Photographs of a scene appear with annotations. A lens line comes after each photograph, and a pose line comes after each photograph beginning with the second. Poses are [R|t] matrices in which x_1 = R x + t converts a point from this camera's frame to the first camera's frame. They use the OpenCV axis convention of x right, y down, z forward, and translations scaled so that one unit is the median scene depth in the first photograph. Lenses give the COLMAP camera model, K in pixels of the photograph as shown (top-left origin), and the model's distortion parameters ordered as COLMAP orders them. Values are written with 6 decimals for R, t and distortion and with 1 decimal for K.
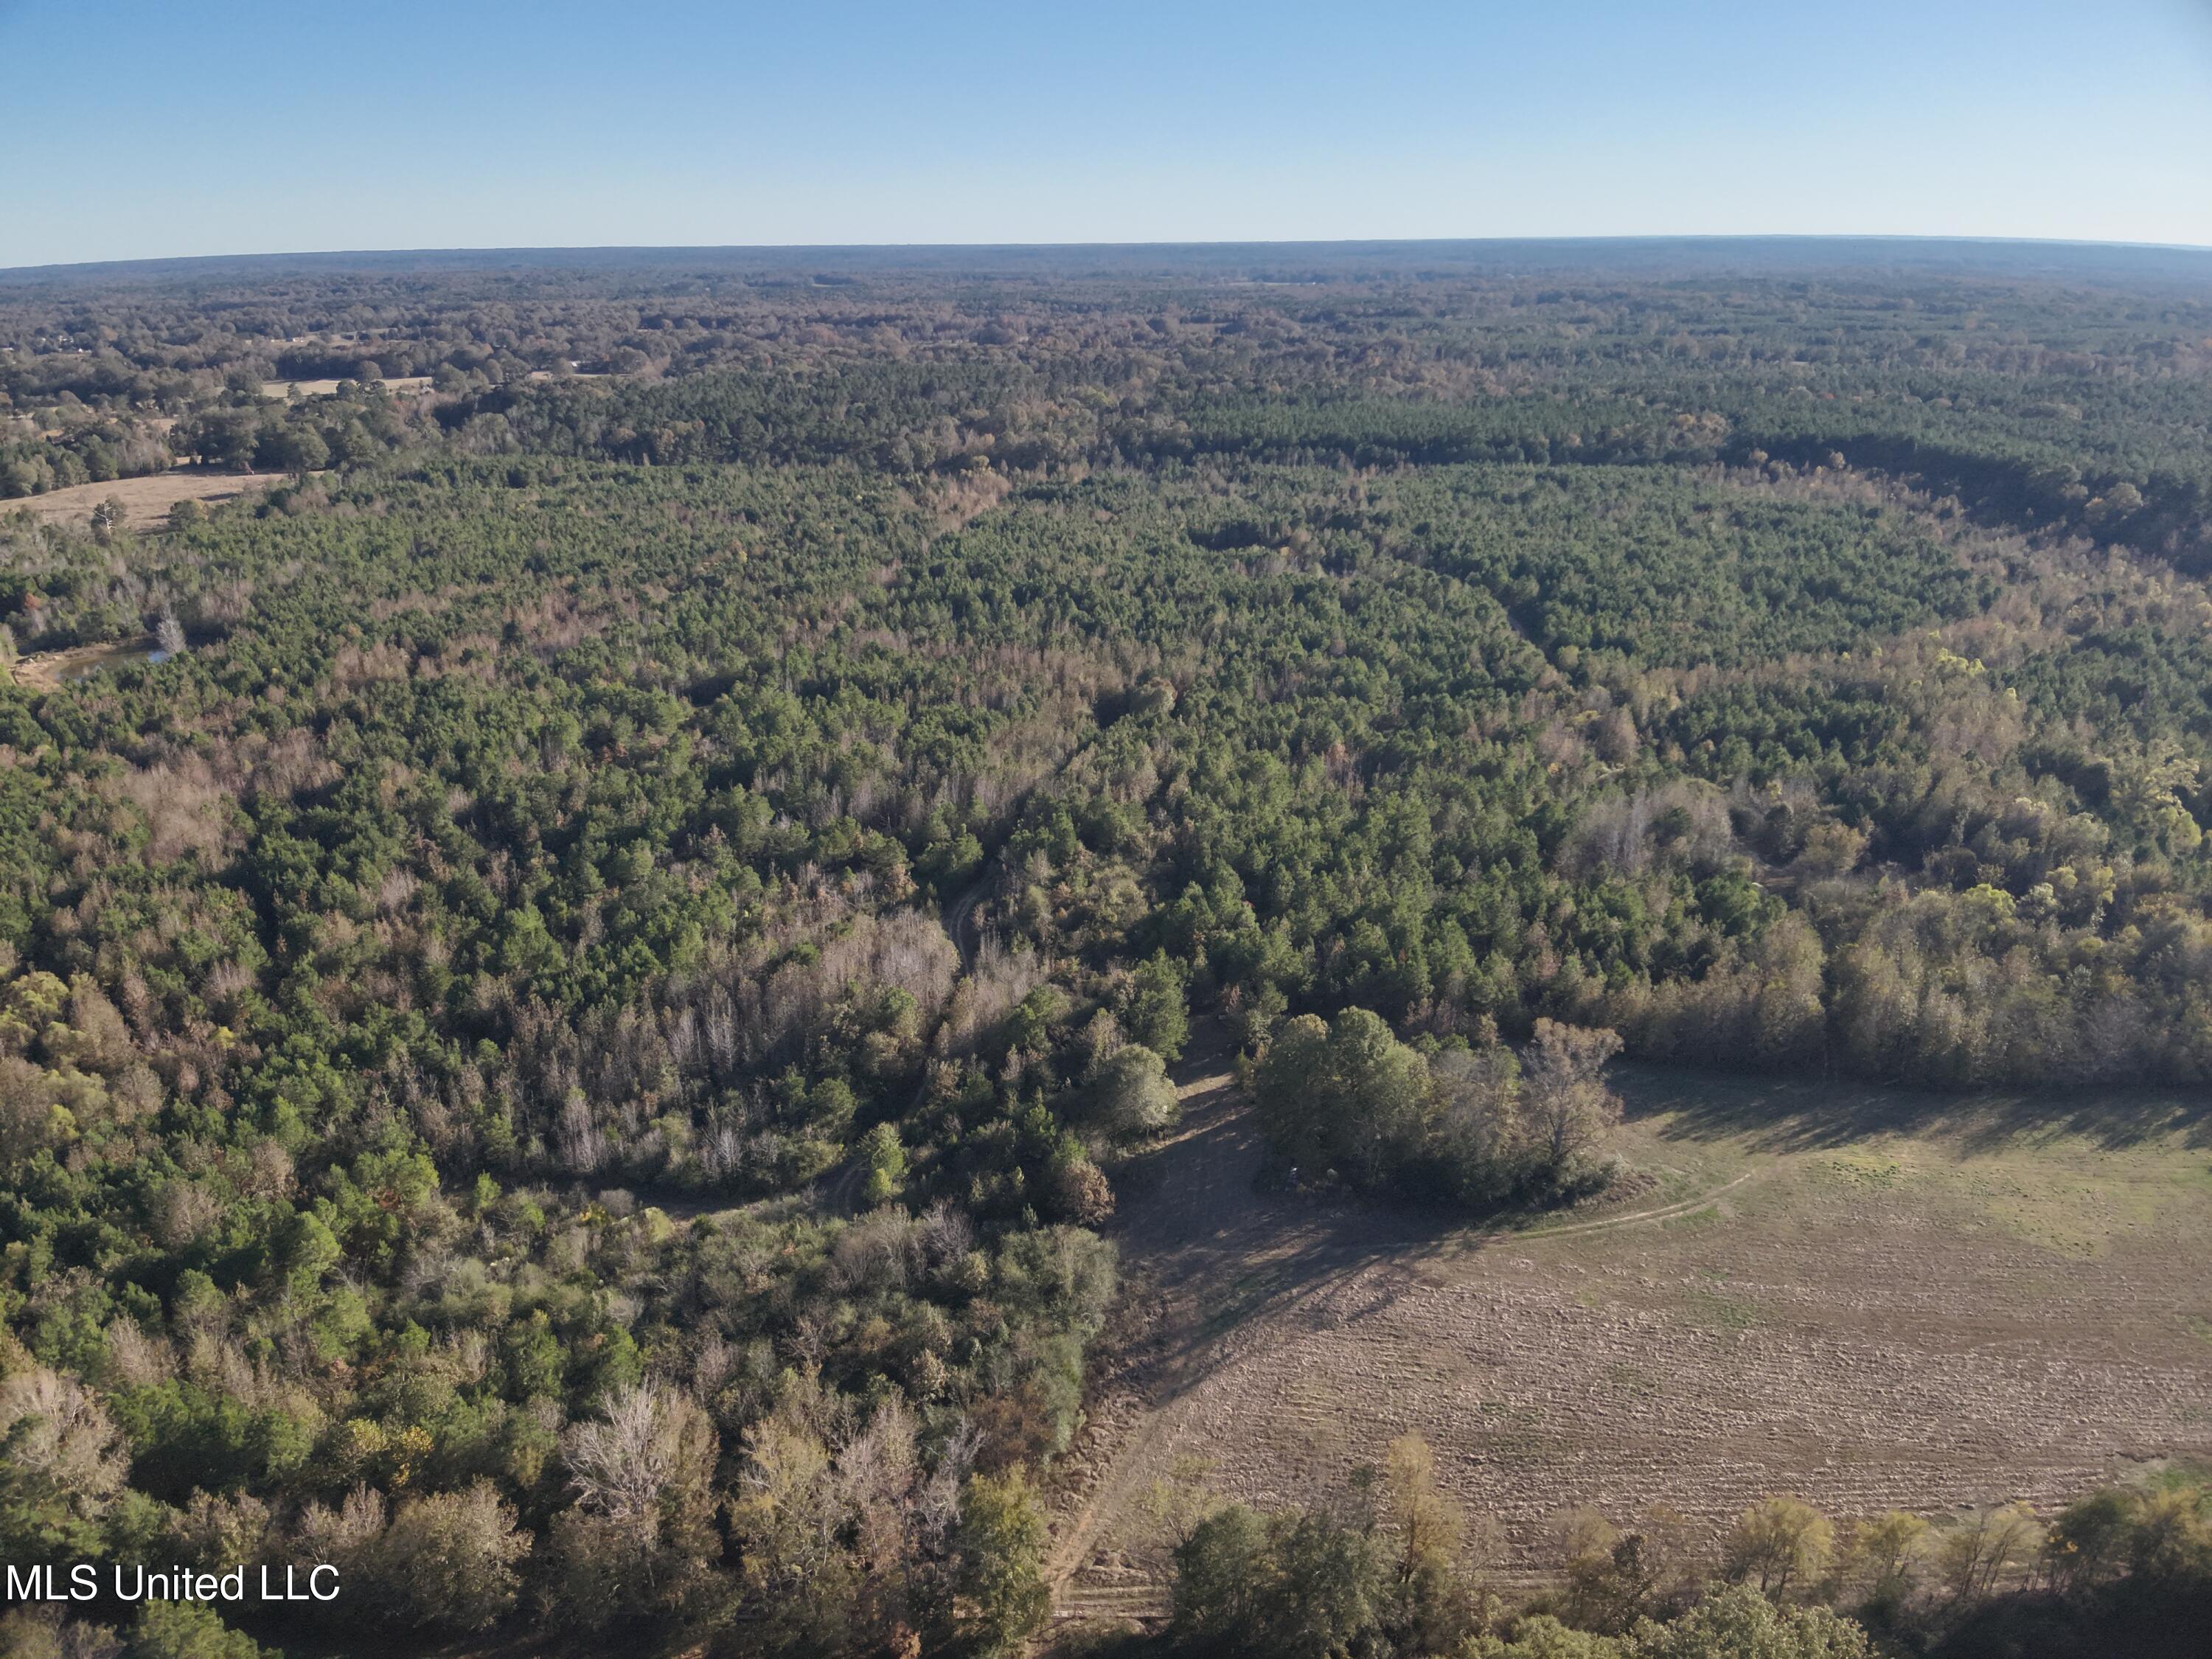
lens RADIAL K [[1598.1, 0, 1086.6], [0, 1598.1, 861.1], [0, 0, 1]] dist [0.118568, -0.216321]
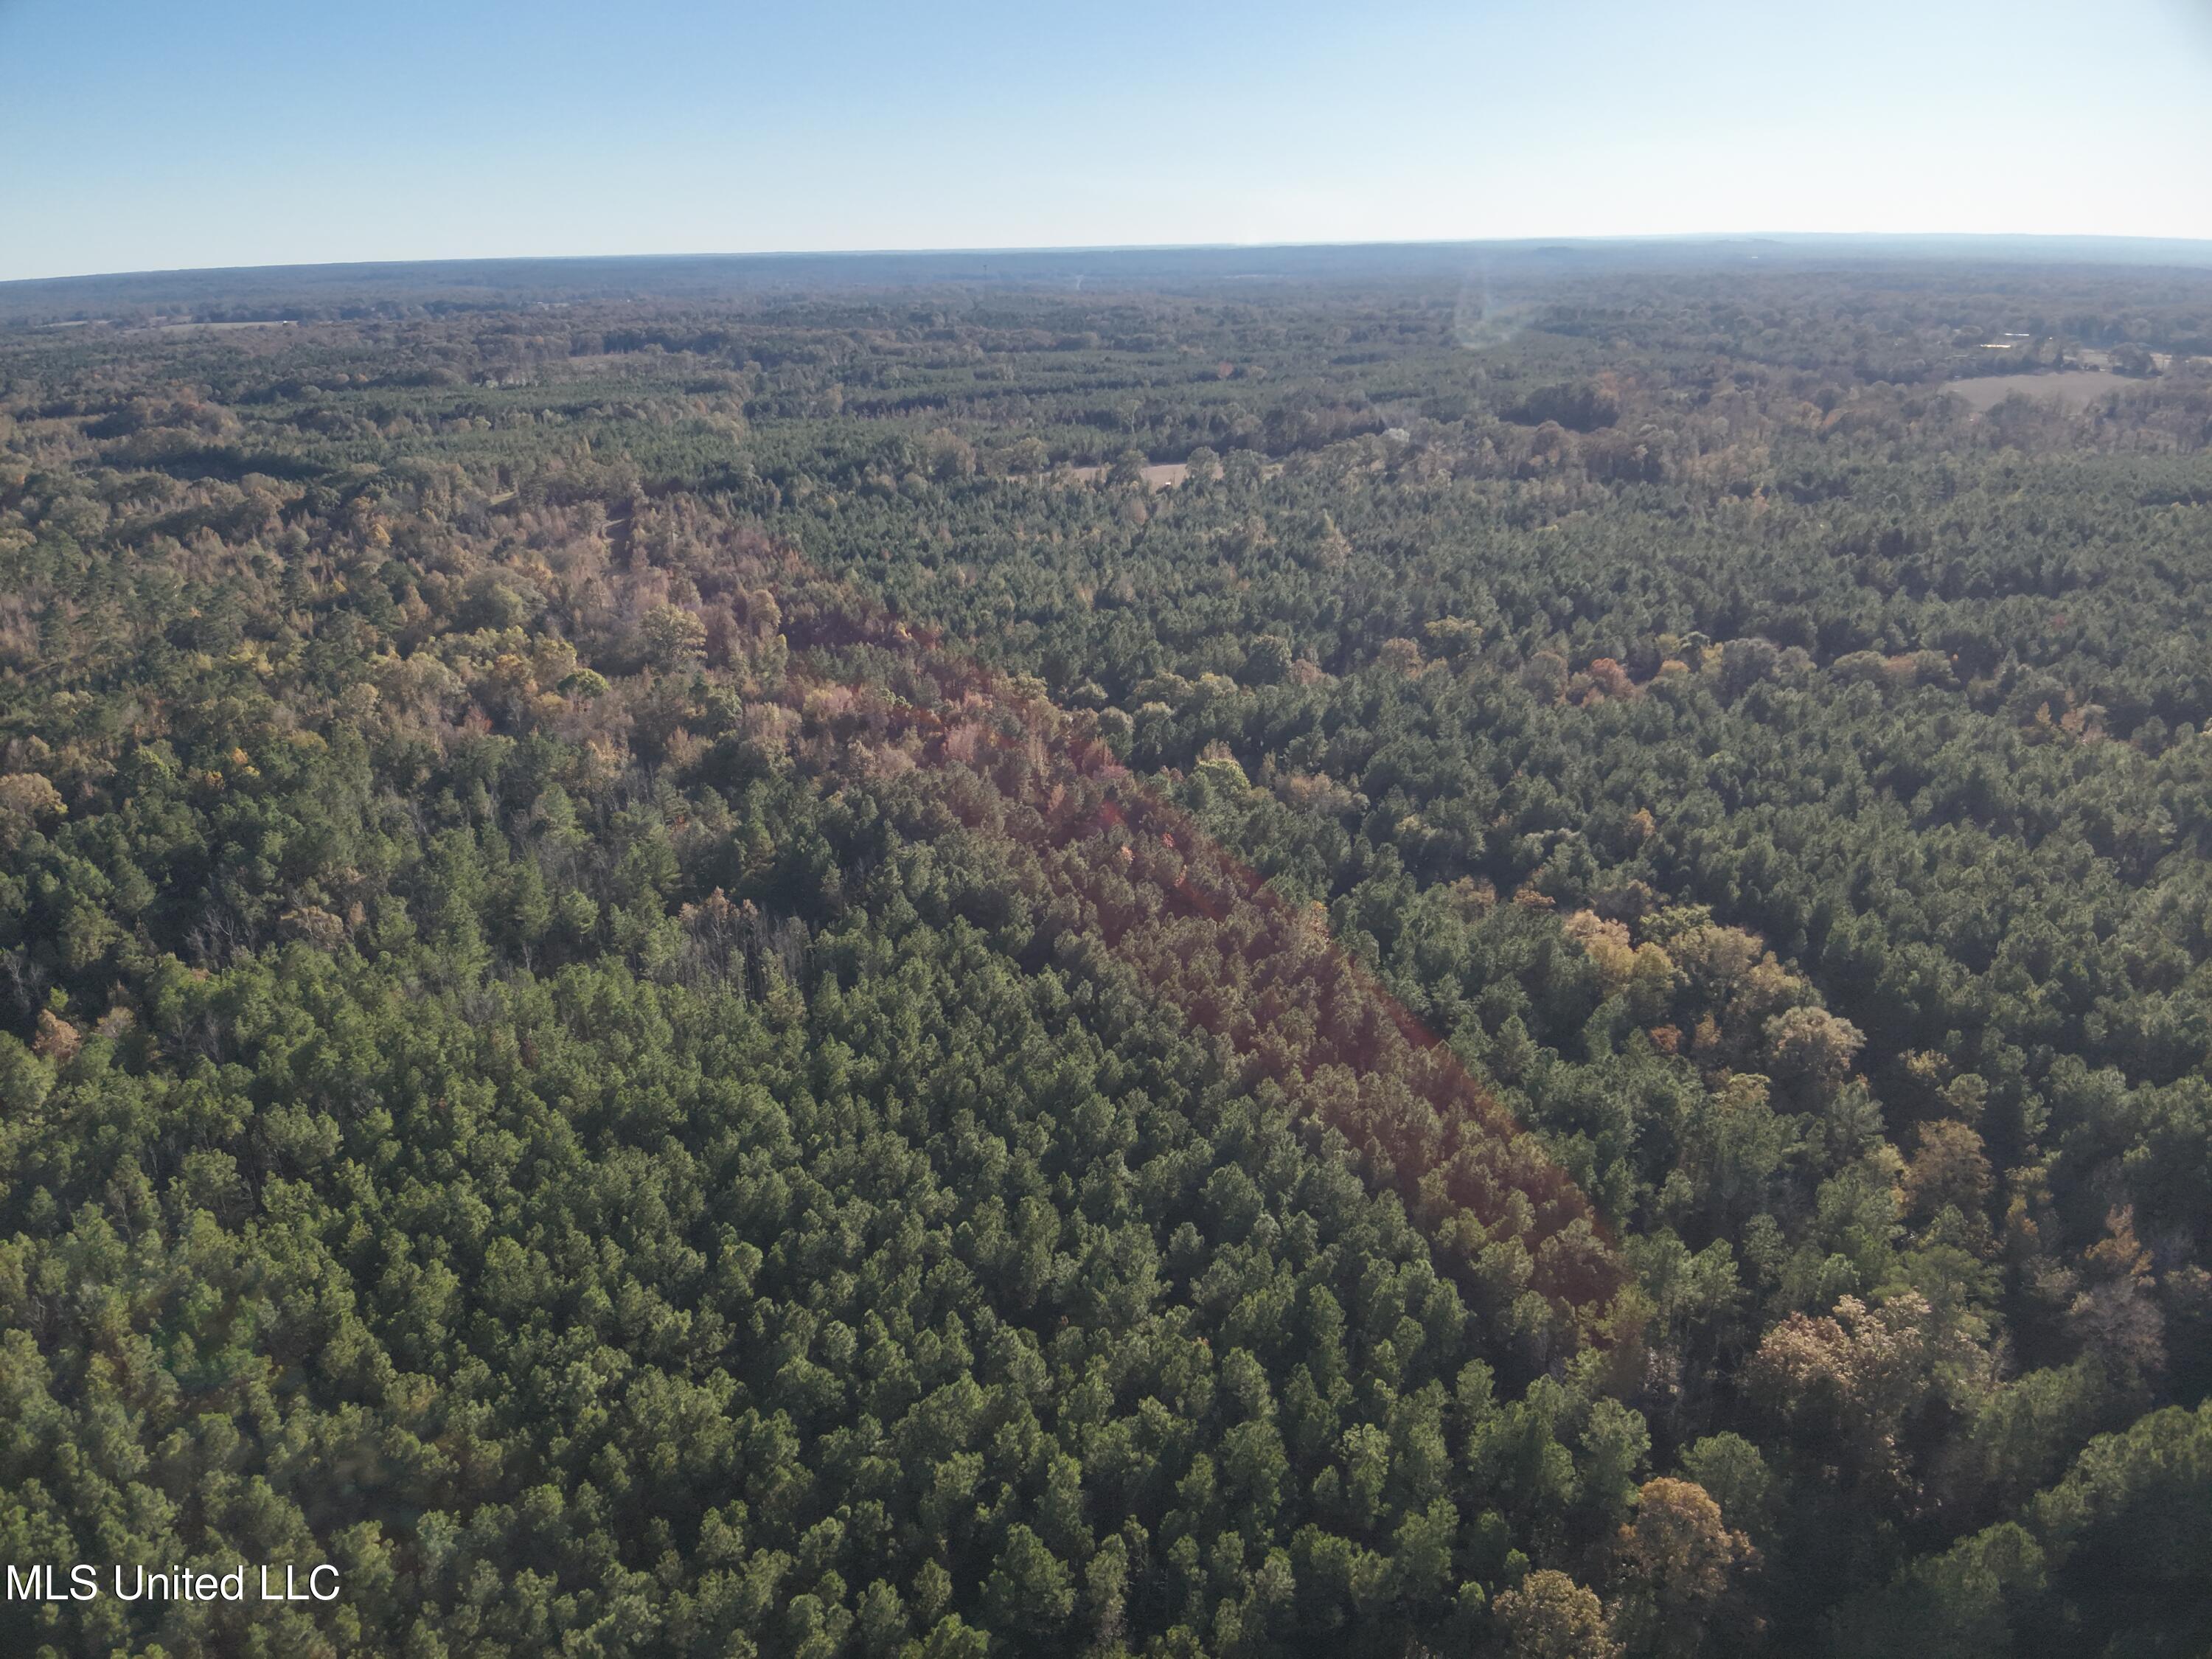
lens RADIAL K [[1598.1, 0, 1086.6], [0, 1598.1, 861.1], [0, 0, 1]] dist [0.118568, -0.216321]
pose [[0.848298, -0.197026, 0.491499, 0.188355], [0.202105, 0.978402, 0.043388, -0.353783], [-0.489433, 0.062529, 0.869797, 0.908277]]
